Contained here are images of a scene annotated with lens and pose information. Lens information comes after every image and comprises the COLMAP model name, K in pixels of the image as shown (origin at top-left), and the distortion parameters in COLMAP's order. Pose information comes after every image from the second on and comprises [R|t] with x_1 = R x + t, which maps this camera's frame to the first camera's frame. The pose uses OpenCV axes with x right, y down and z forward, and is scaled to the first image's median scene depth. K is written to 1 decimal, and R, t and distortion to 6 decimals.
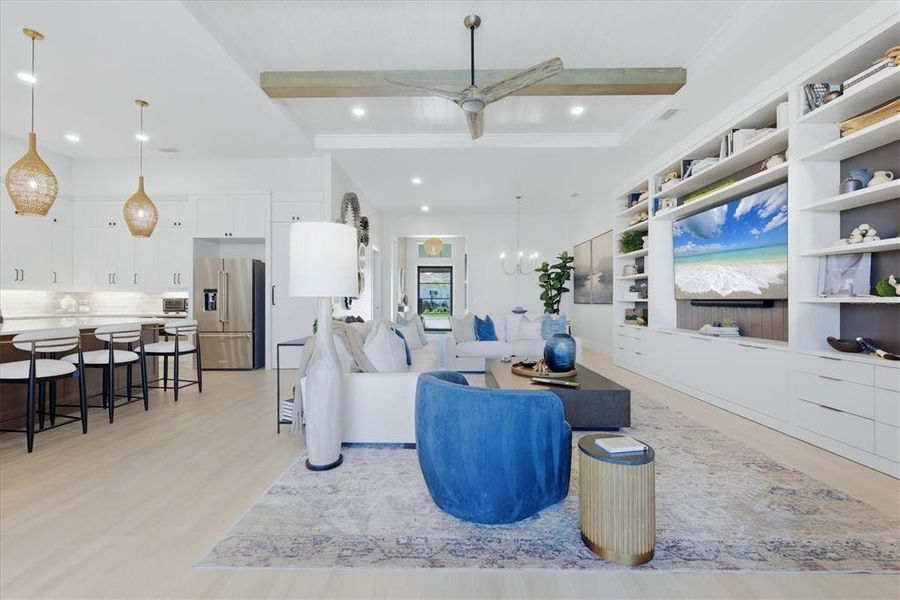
lens RADIAL K [[371.8, 0, 448.7], [0, 371.8, 298.8], [0, 0, 1]] dist [-0.000070, 0.000045]
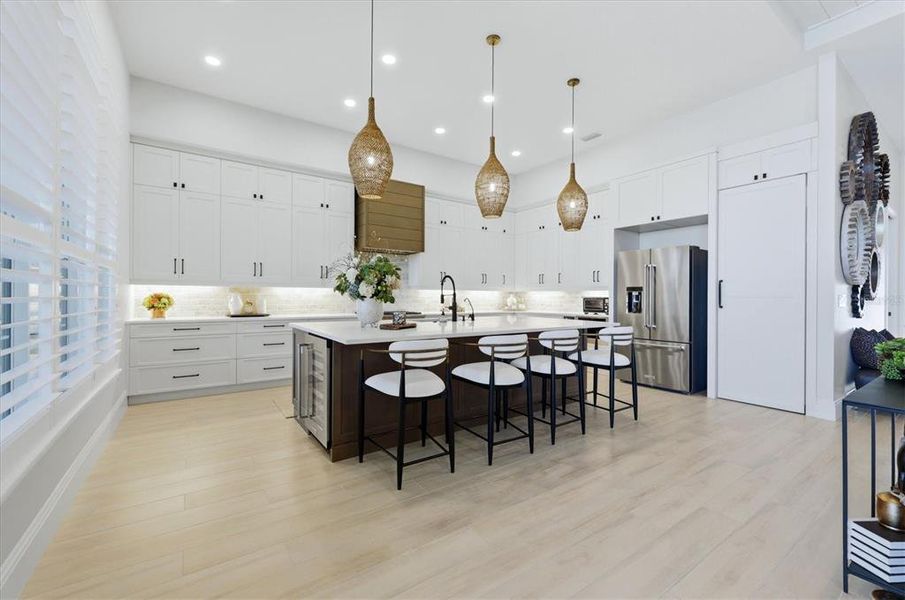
lens RADIAL K [[380.3, 0, 452.5], [0, 380.3, 300.0], [0, 0, 1]] dist [0.000790, 0.000038]
pose [[0.588560, 0.008193, -0.808412, -0.192794], [-0.001201, 0.999956, 0.009260, -0.004284], [0.808453, -0.004479, 0.588544, 0.169580]]
